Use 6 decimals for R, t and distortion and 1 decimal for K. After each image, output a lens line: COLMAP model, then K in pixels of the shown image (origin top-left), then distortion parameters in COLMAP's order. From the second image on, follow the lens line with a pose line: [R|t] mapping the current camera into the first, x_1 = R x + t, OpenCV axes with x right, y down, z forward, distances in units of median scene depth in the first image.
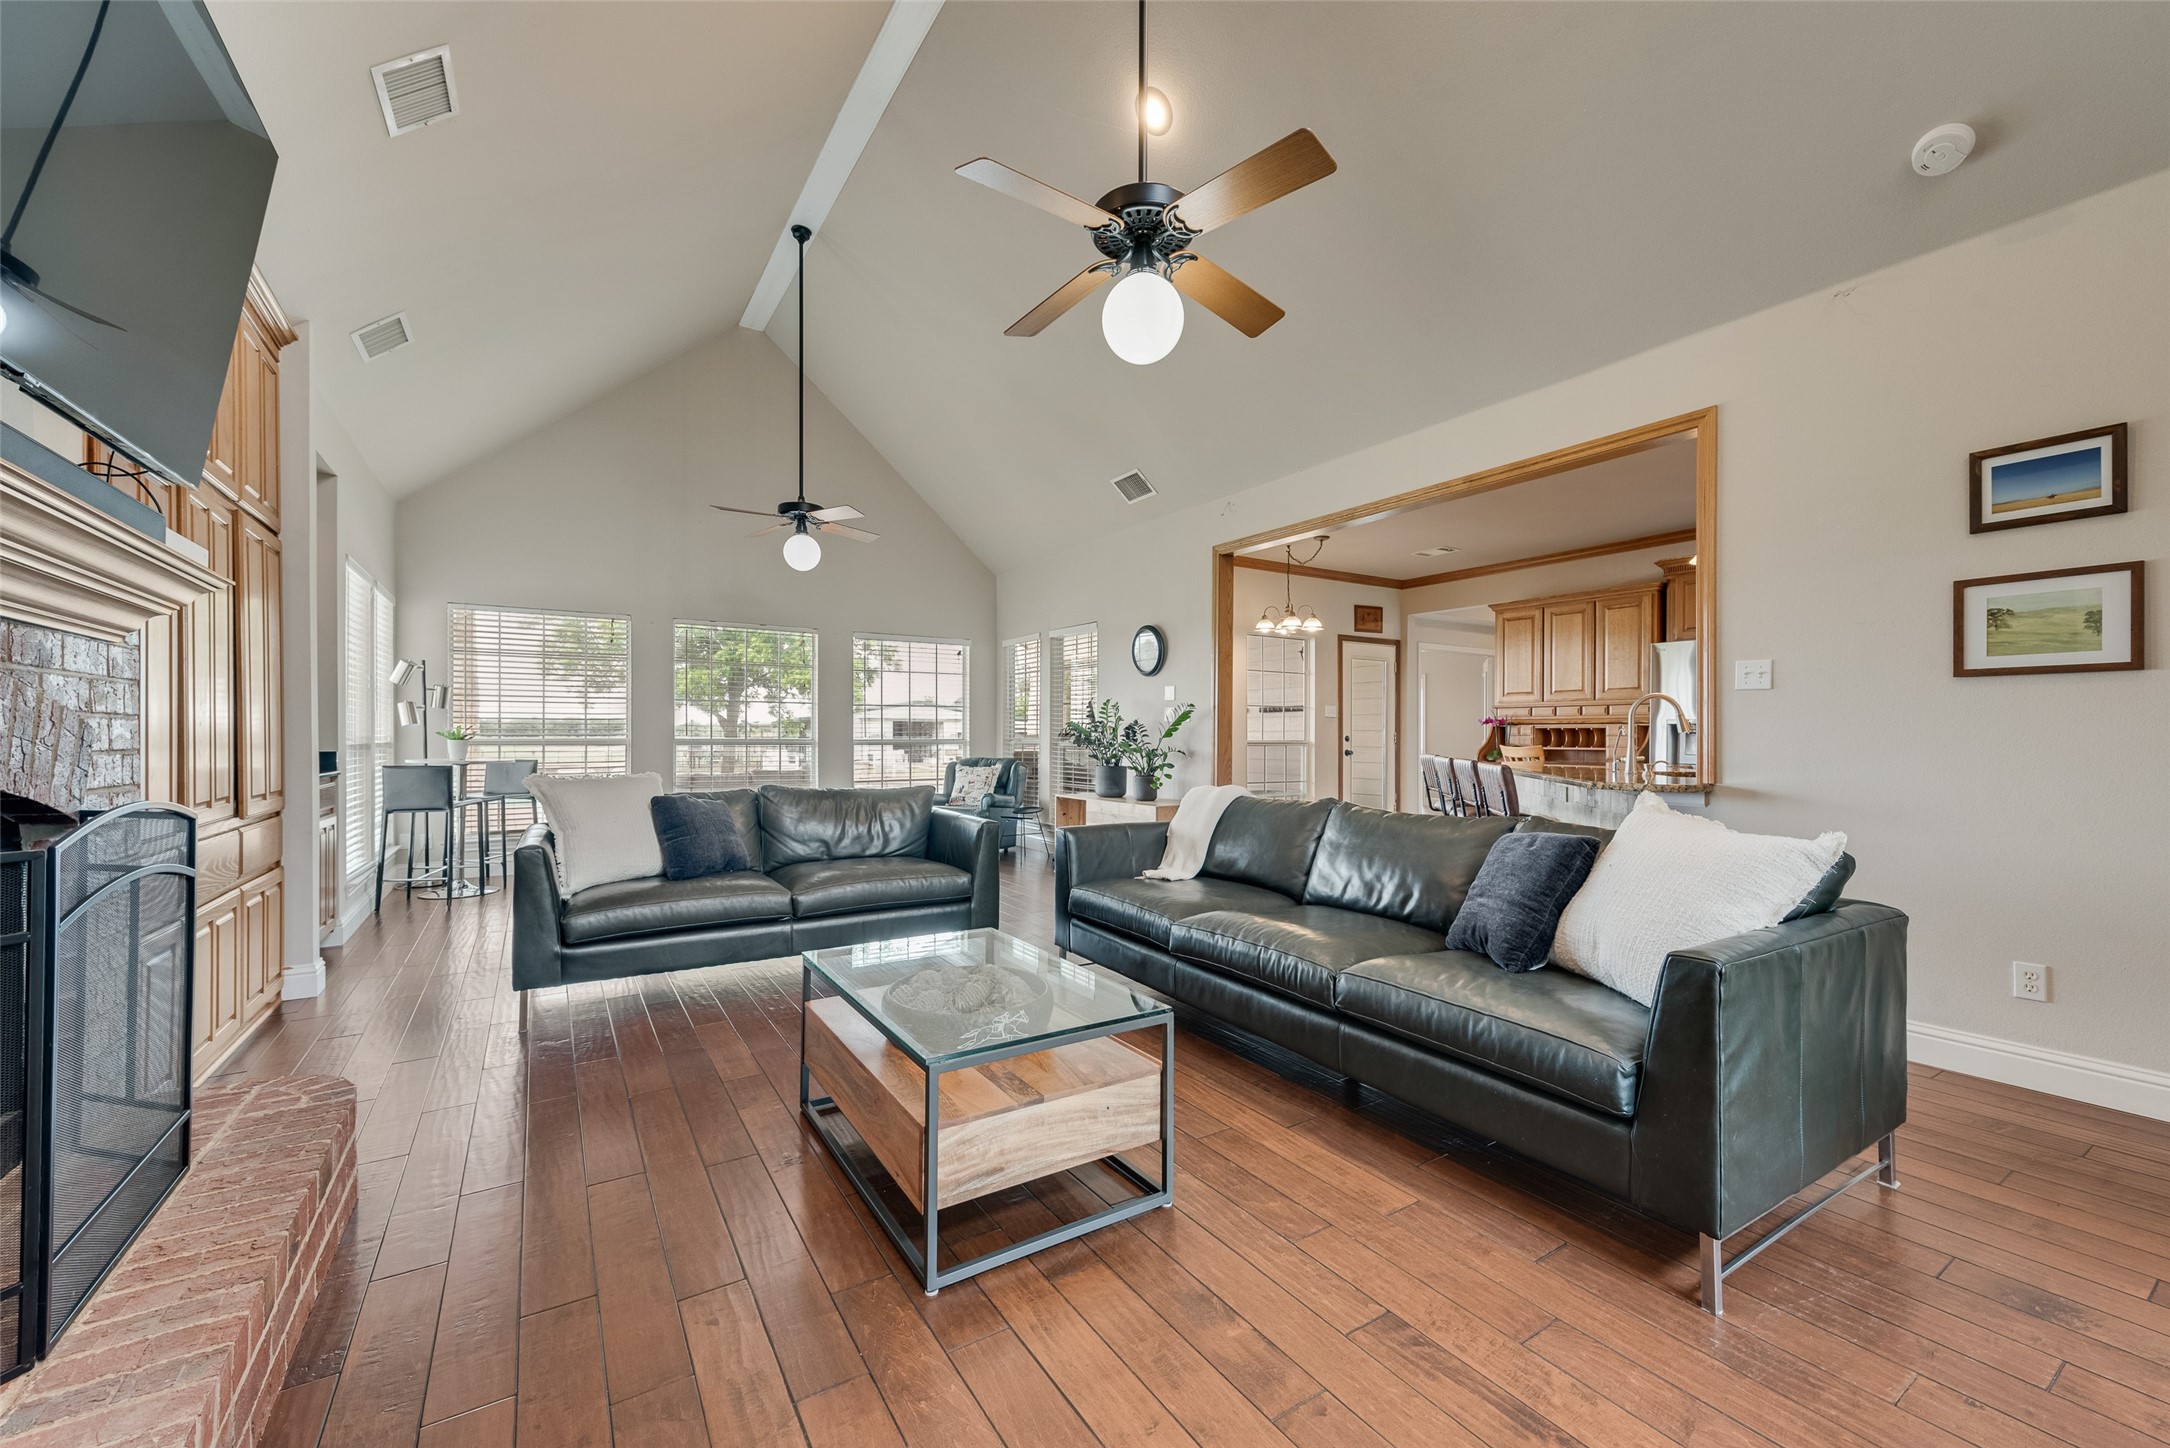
lens RADIAL K [[851.4, 0, 1078.1], [0, 851.4, 736.5], [0, 0, 1]] dist [0.009619, 0.000024]
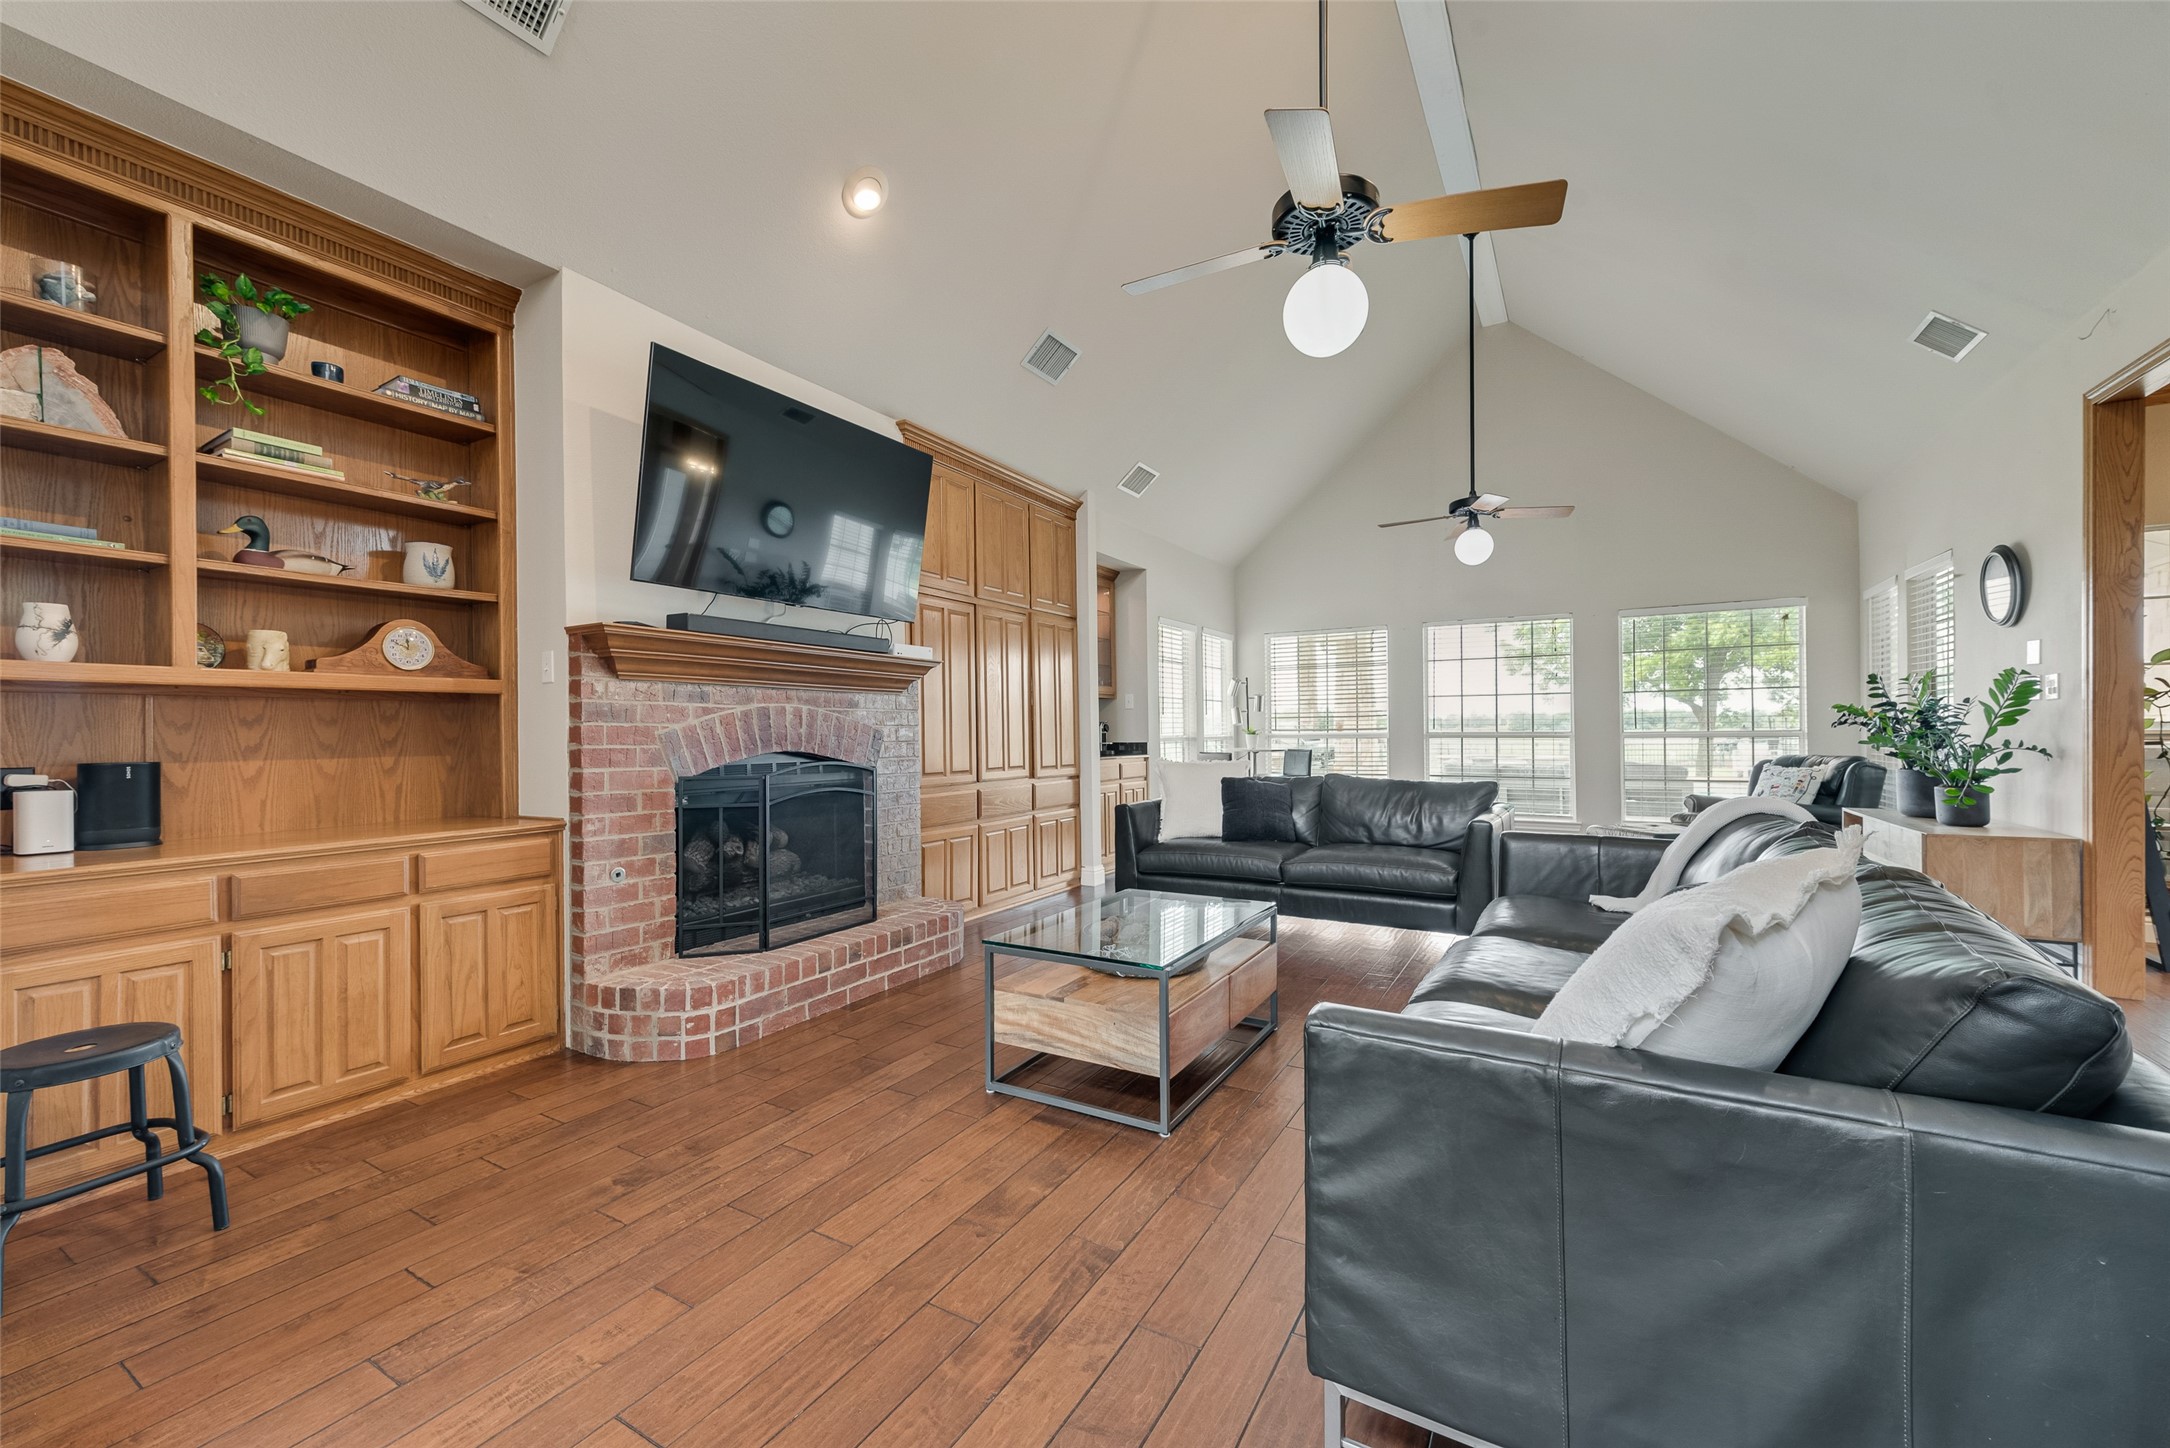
lens RADIAL K [[851.4, 0, 1074.4], [0, 851.4, 727.6], [0, 0, 1]] dist [0.009619, 0.000024]
pose [[0.452284, -0.011067, -0.891805, 0.357851], [0.009406, 0.999927, -0.007639, 0.000949], [0.891824, -0.004934, 0.452355, 0.122113]]
